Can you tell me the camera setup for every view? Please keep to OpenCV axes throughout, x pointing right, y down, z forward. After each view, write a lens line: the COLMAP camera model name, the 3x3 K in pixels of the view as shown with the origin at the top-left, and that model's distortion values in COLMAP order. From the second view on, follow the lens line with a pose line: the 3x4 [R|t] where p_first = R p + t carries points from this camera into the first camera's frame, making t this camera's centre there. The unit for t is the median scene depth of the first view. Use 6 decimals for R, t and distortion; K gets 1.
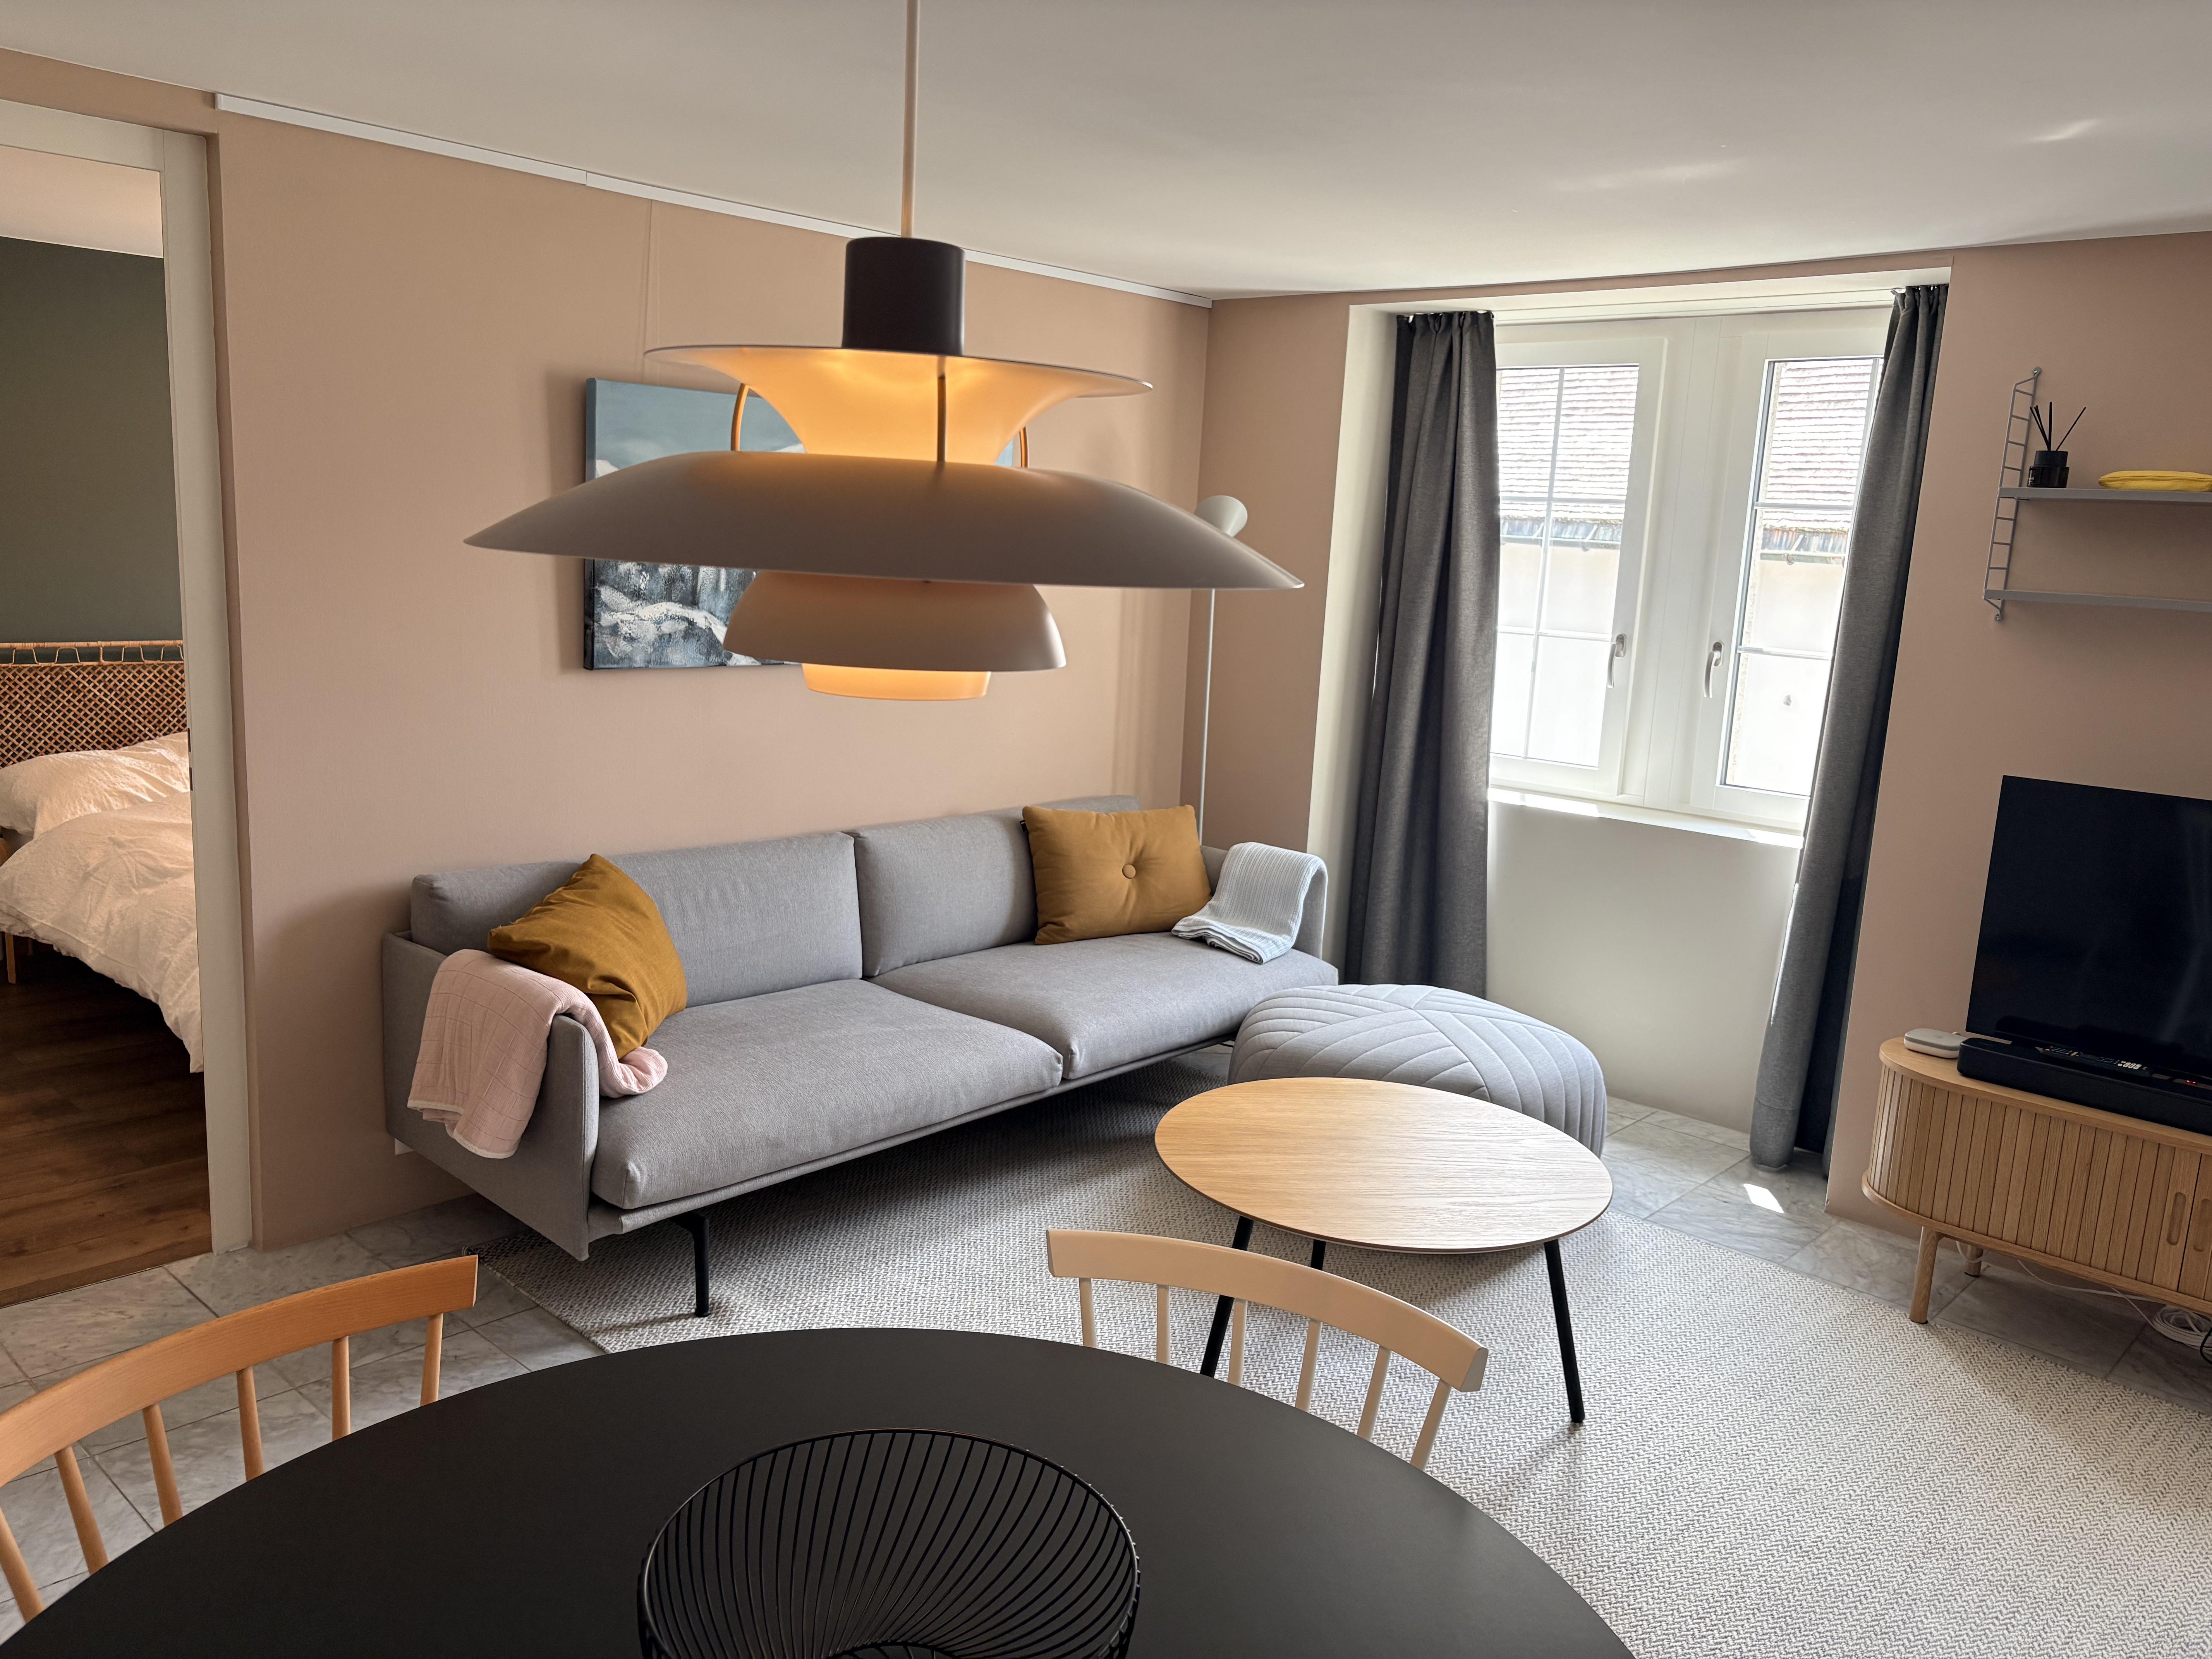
lens RADIAL K [[1685.4, 0, 1100.4], [0, 1685.4, 839.1], [0, 0, 1]] dist [0.016482, -0.008507]
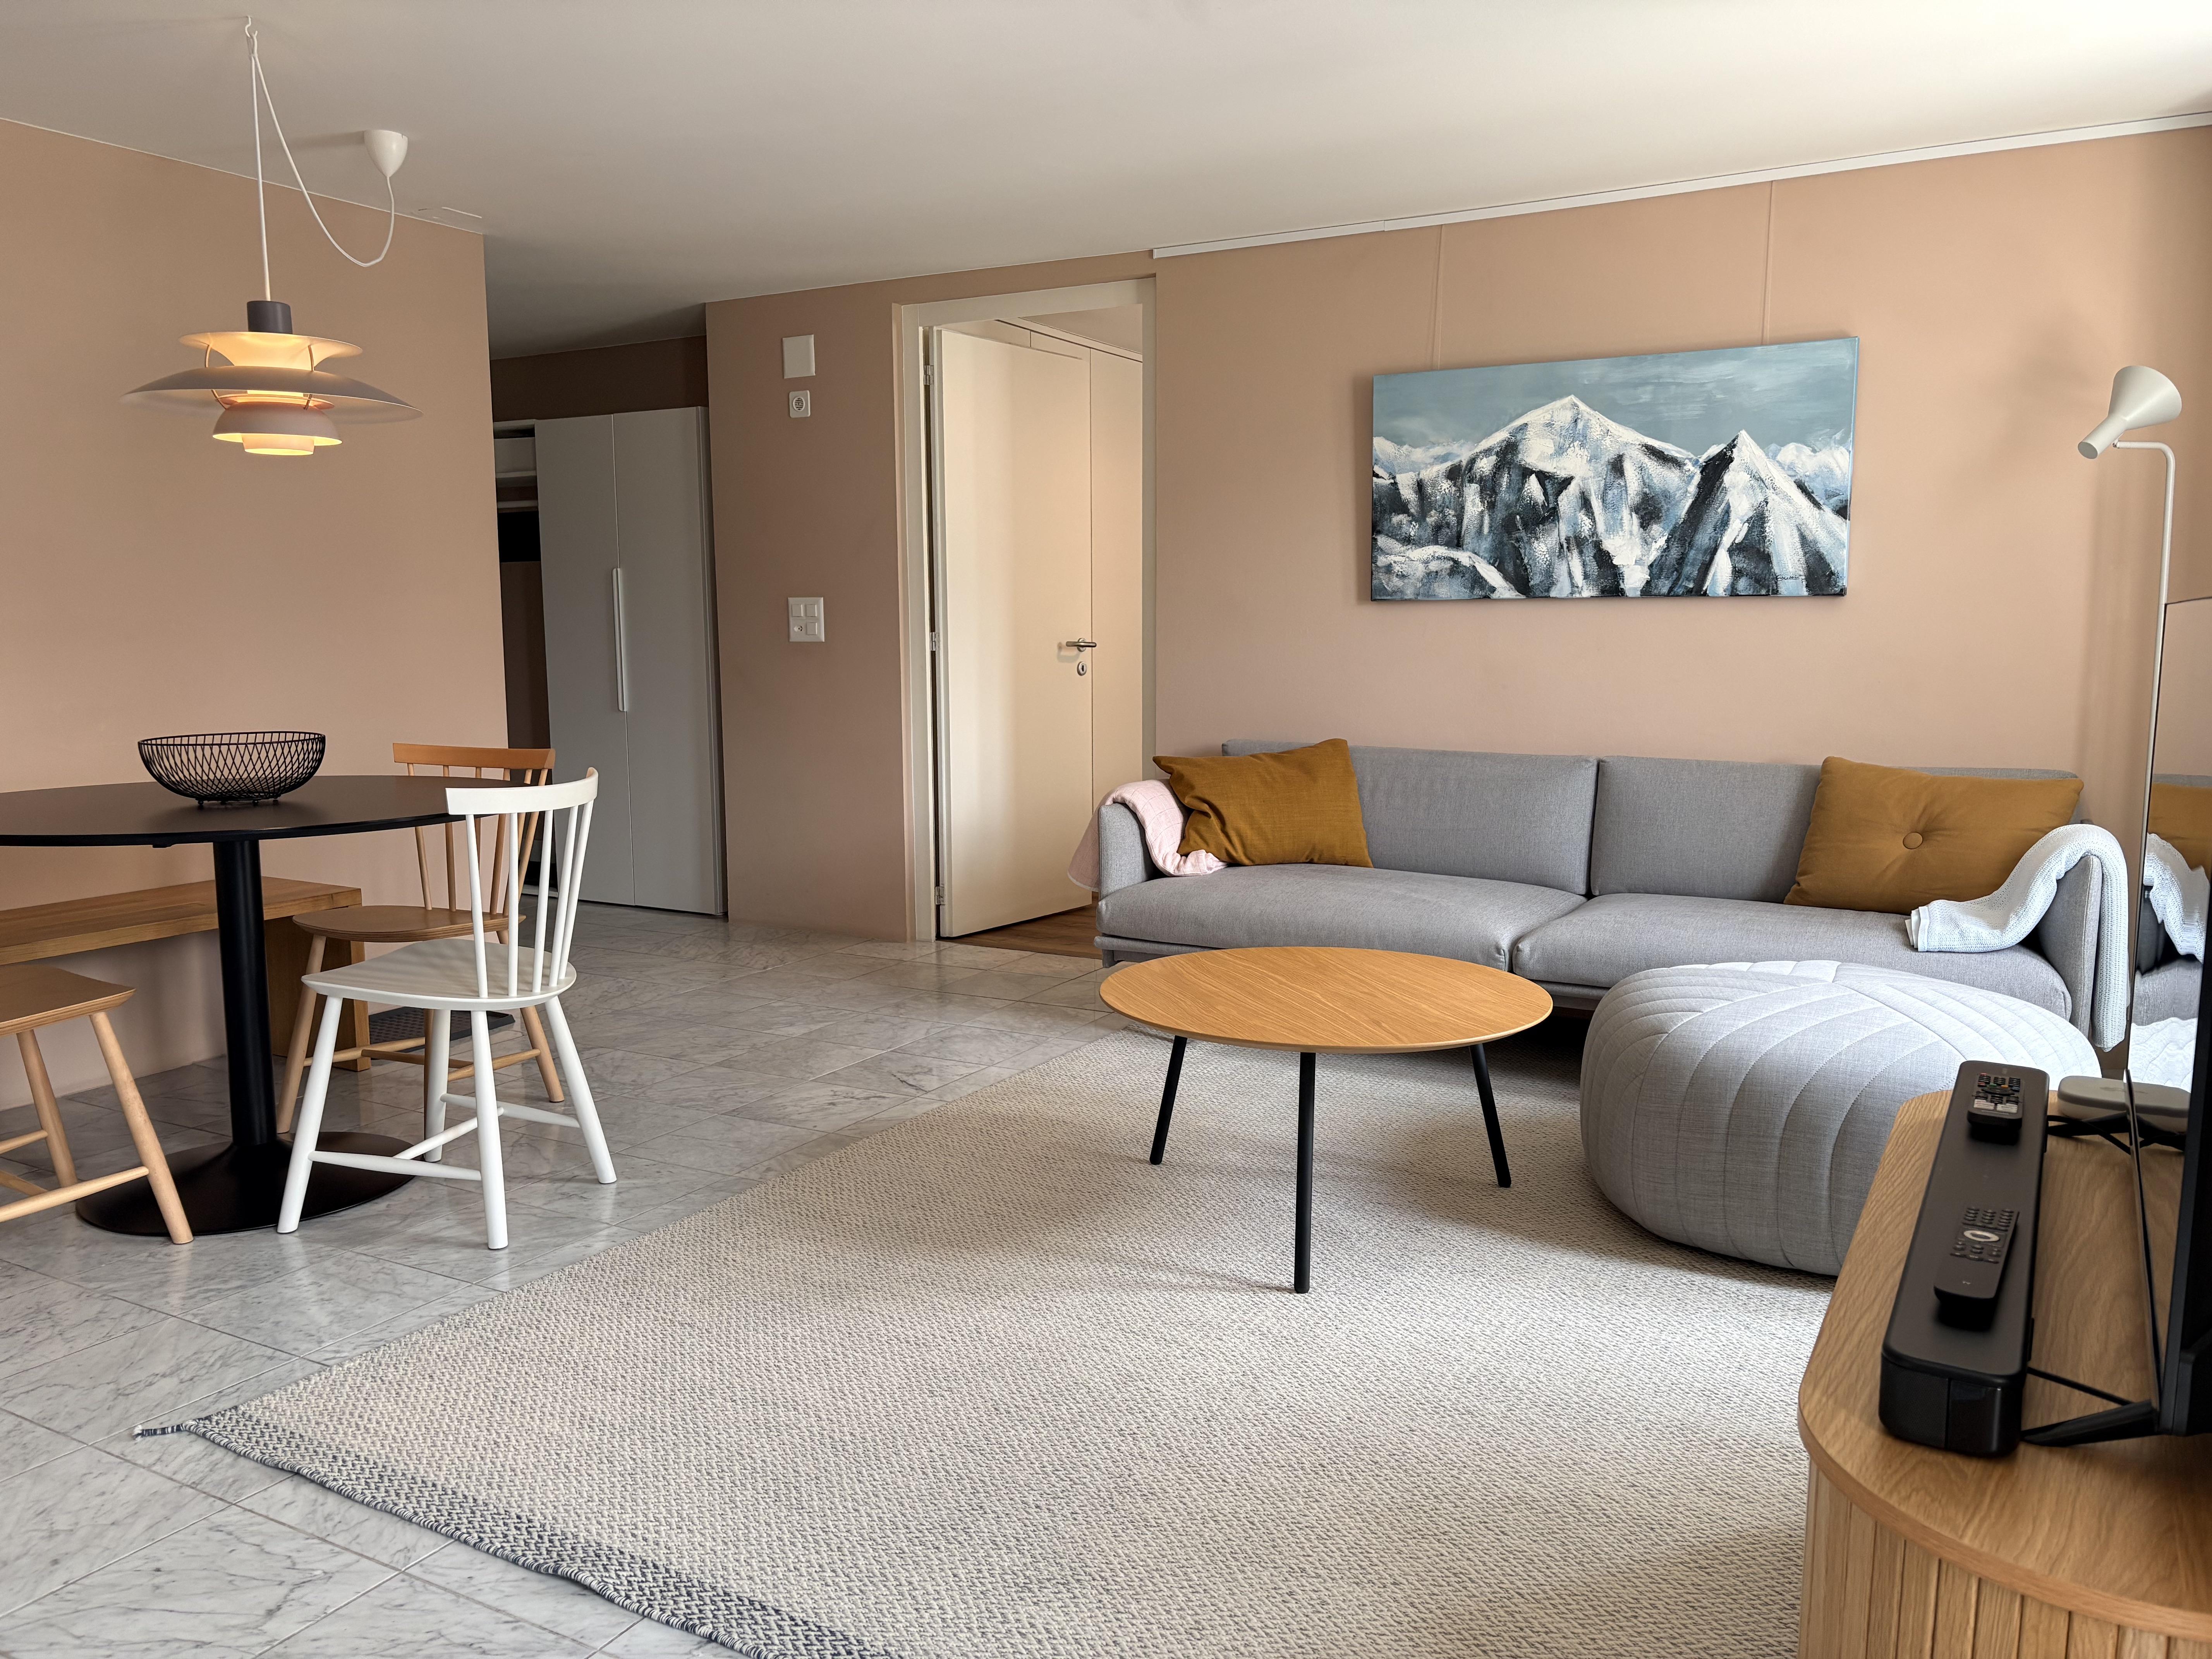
lens RADIAL K [[1685.4, 0, 1082.4], [0, 1685.4, 840.5], [0, 0, 1]] dist [0.016482, -0.008507]
pose [[0.226361, 0.073247, -0.971286, 0.873960], [-0.167478, 0.985245, 0.035268, 0.069285], [0.959537, 0.154686, 0.235288, 0.487779]]
